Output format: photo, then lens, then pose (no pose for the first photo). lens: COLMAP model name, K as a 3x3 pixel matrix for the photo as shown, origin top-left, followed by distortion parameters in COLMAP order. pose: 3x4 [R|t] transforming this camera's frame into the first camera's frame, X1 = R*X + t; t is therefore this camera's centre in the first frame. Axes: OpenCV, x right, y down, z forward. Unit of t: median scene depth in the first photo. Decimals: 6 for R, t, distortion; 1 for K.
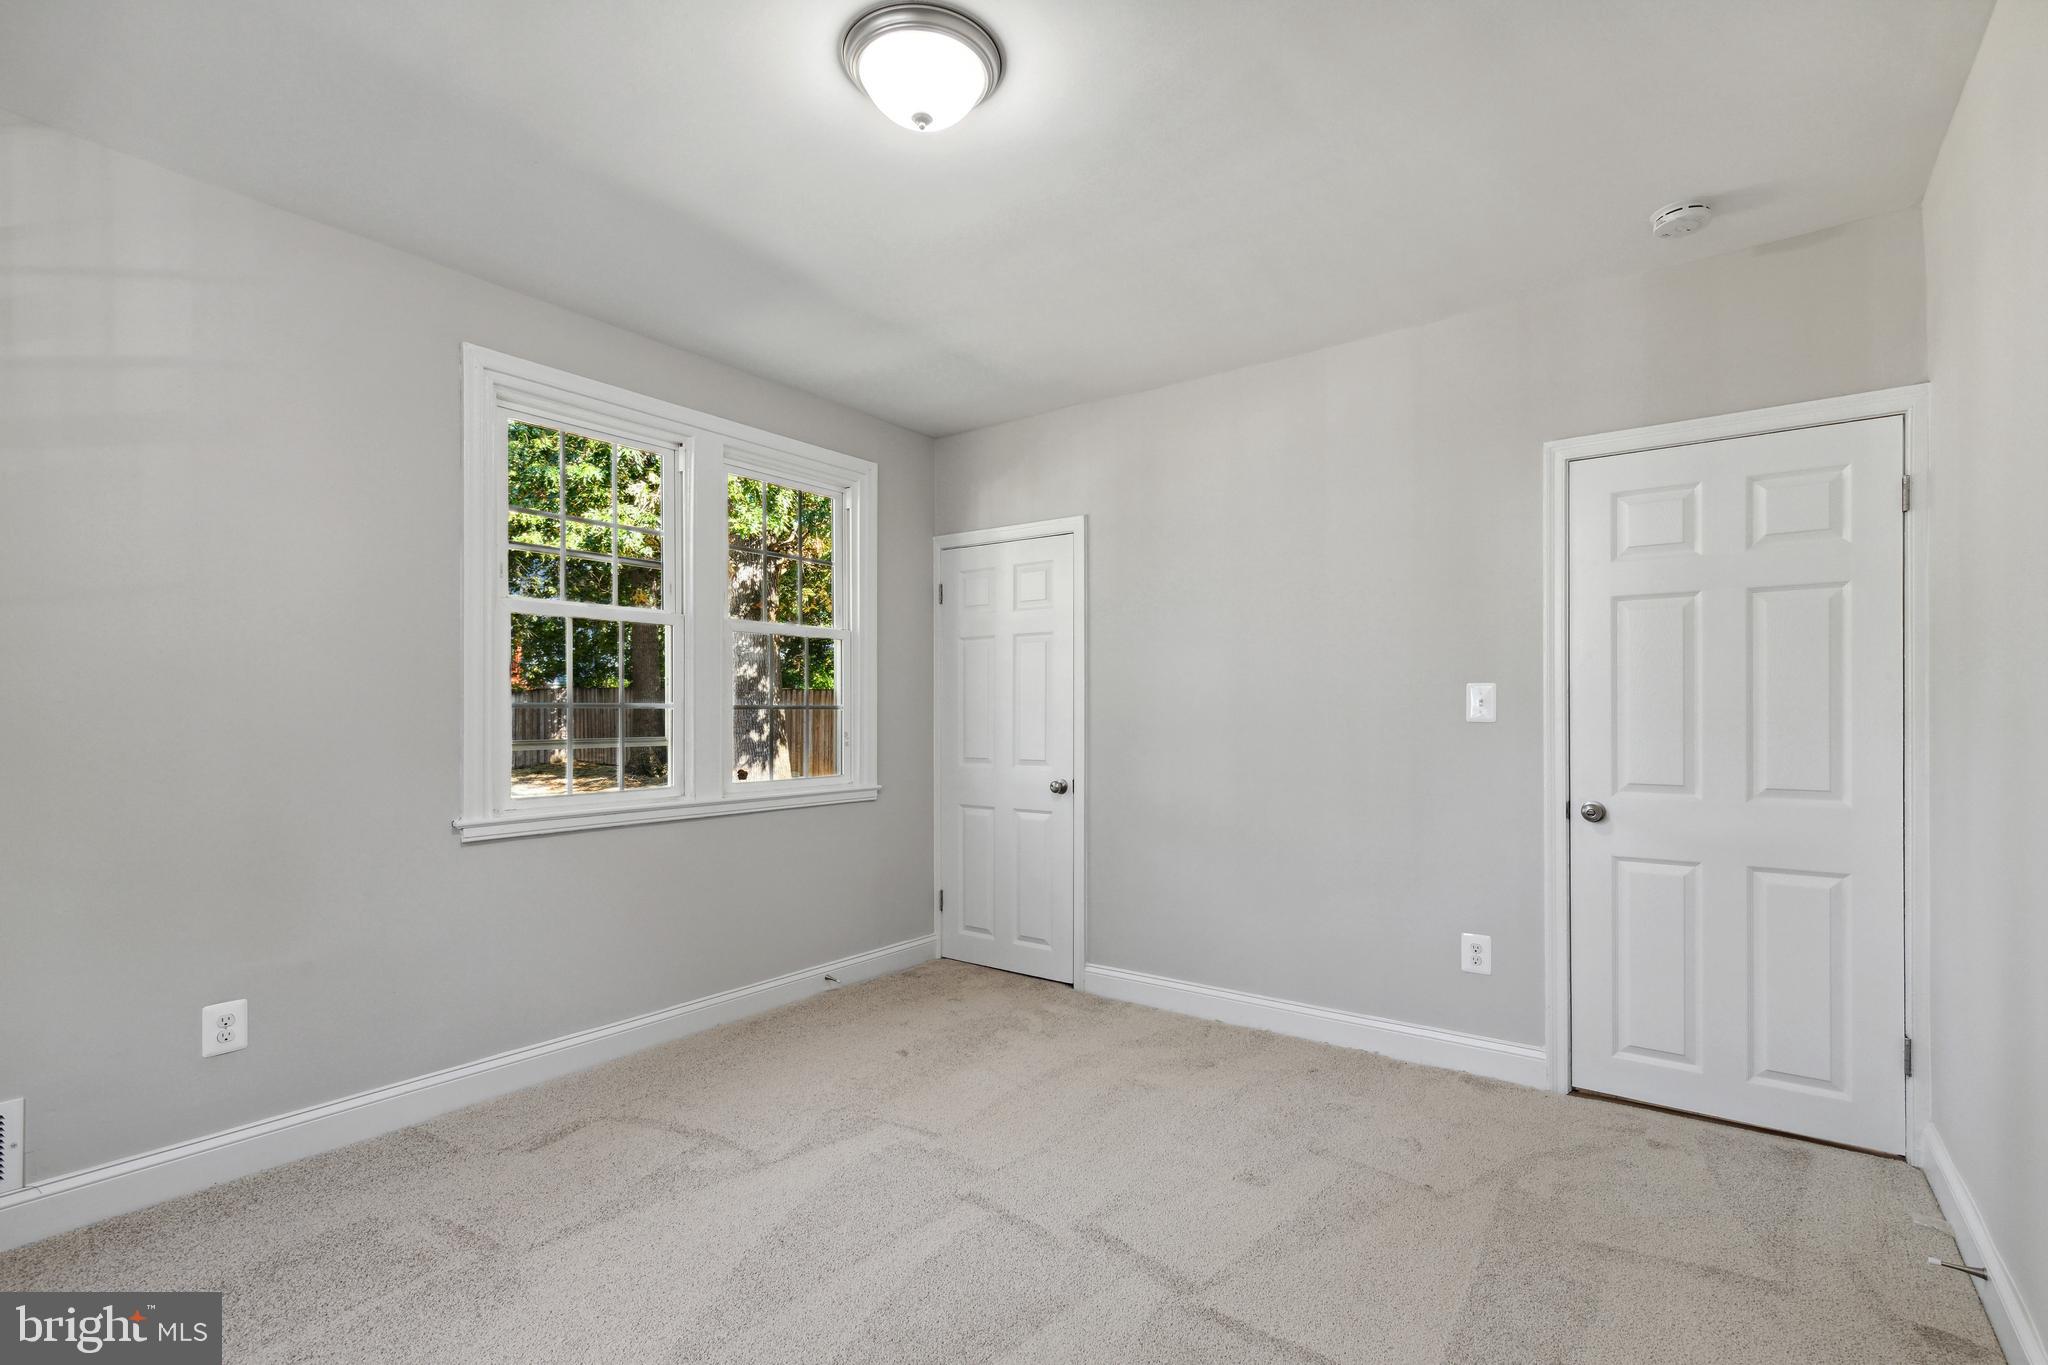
lens RADIAL K [[921.5, 0, 1030.1], [0, 921.5, 699.5], [0, 0, 1]] dist [0.001942, -0.000049]
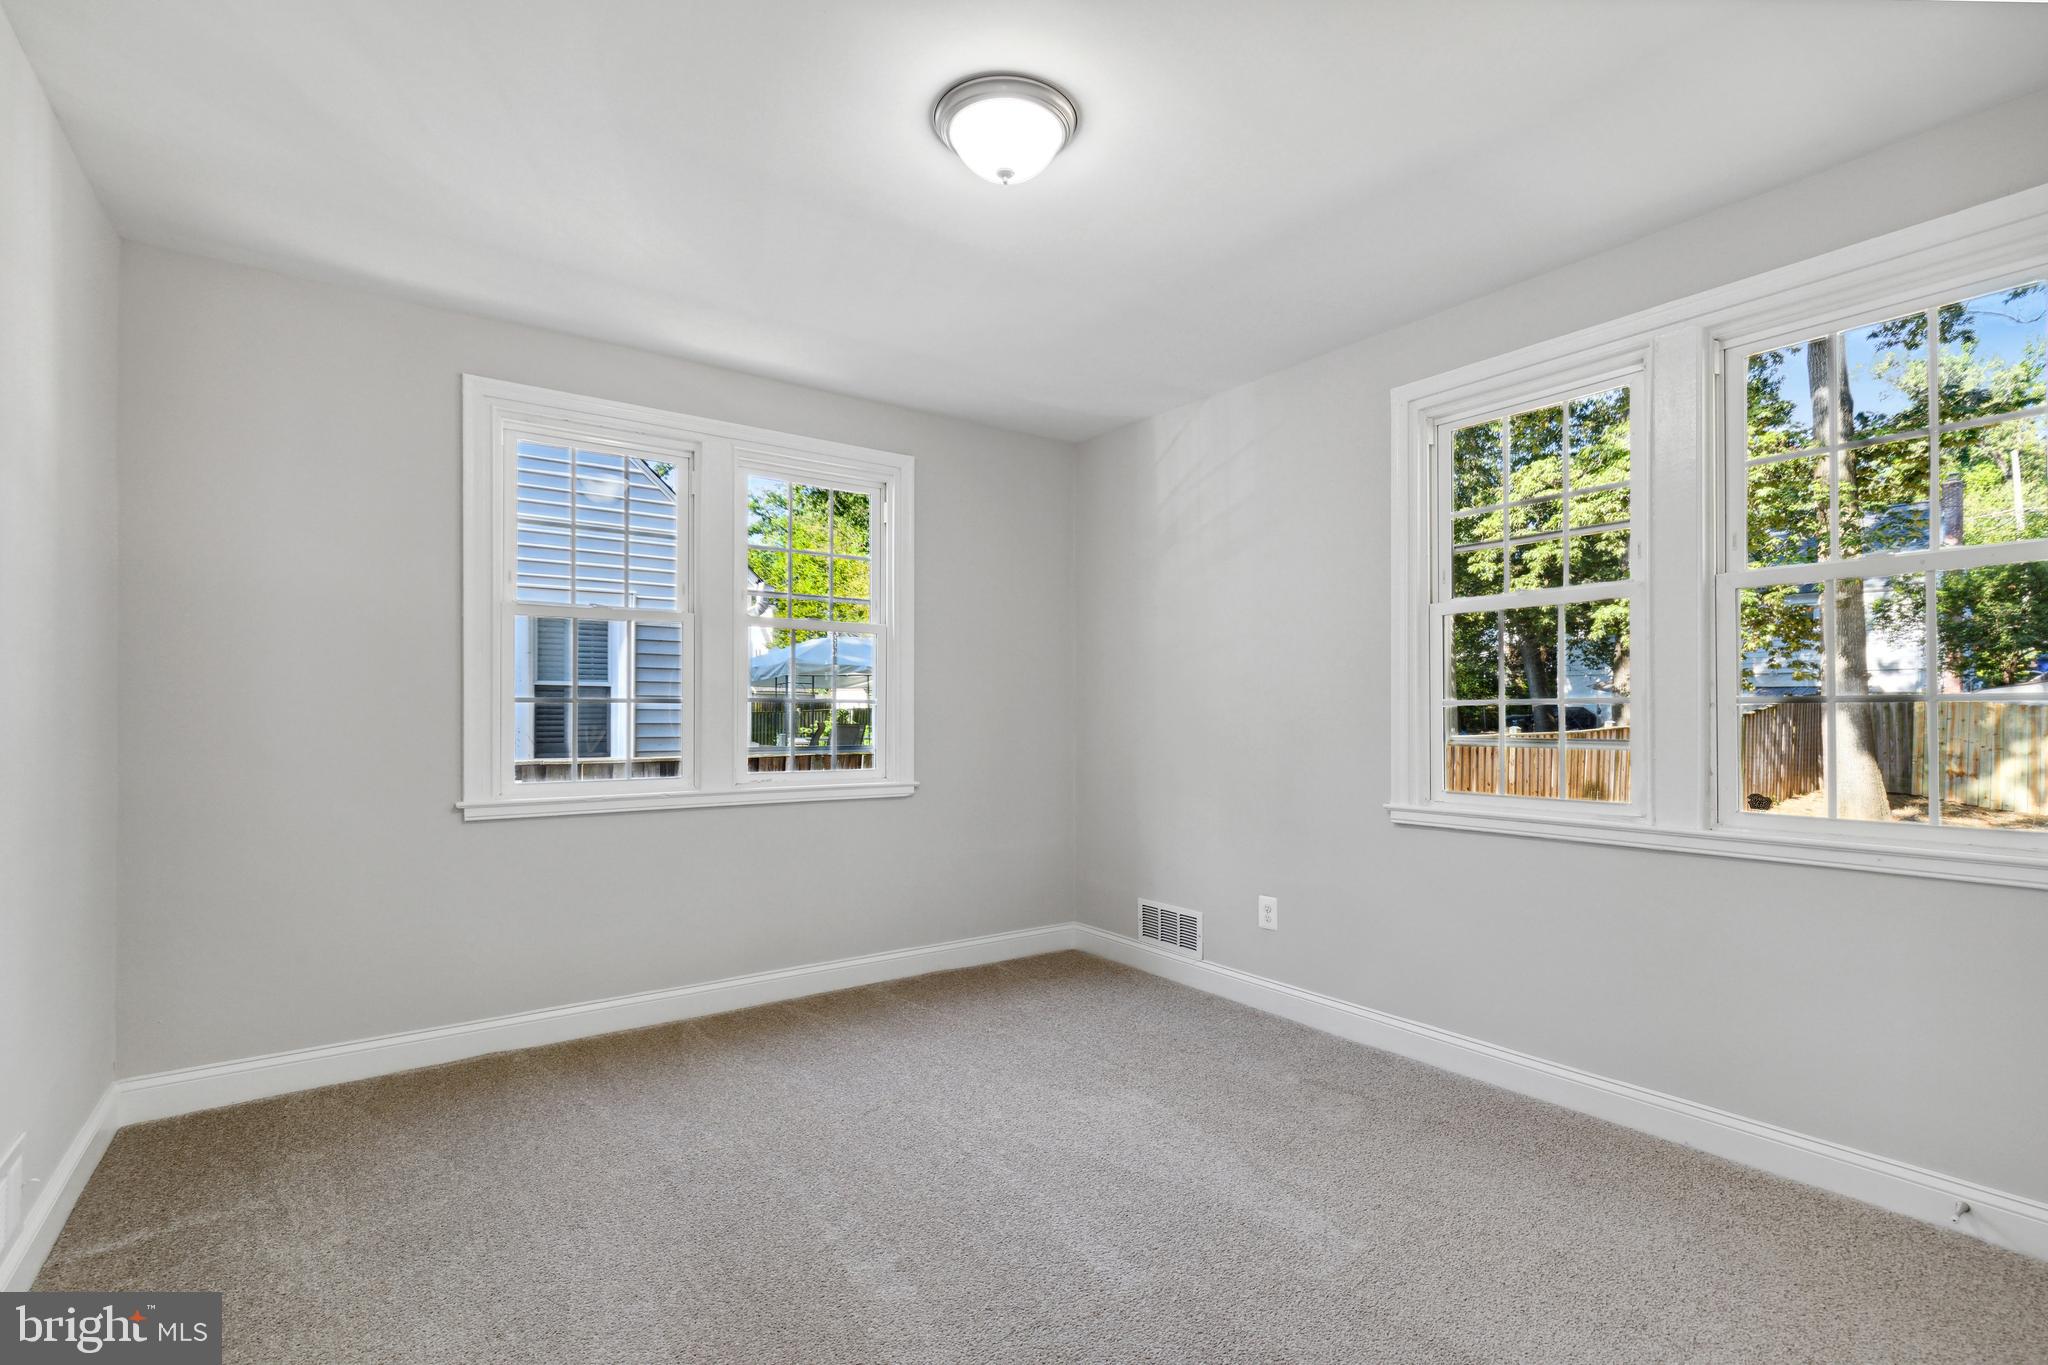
lens RADIAL K [[930.8, 0, 1022.2], [0, 930.8, 702.9], [0, 0, 1]] dist [0.012809, -0.001219]
pose [[-0.289941, -0.009987, -0.956992, 0.592309], [0.015611, 0.999763, -0.015163, 0.013984], [0.956917, -0.019336, -0.289717, 0.829897]]
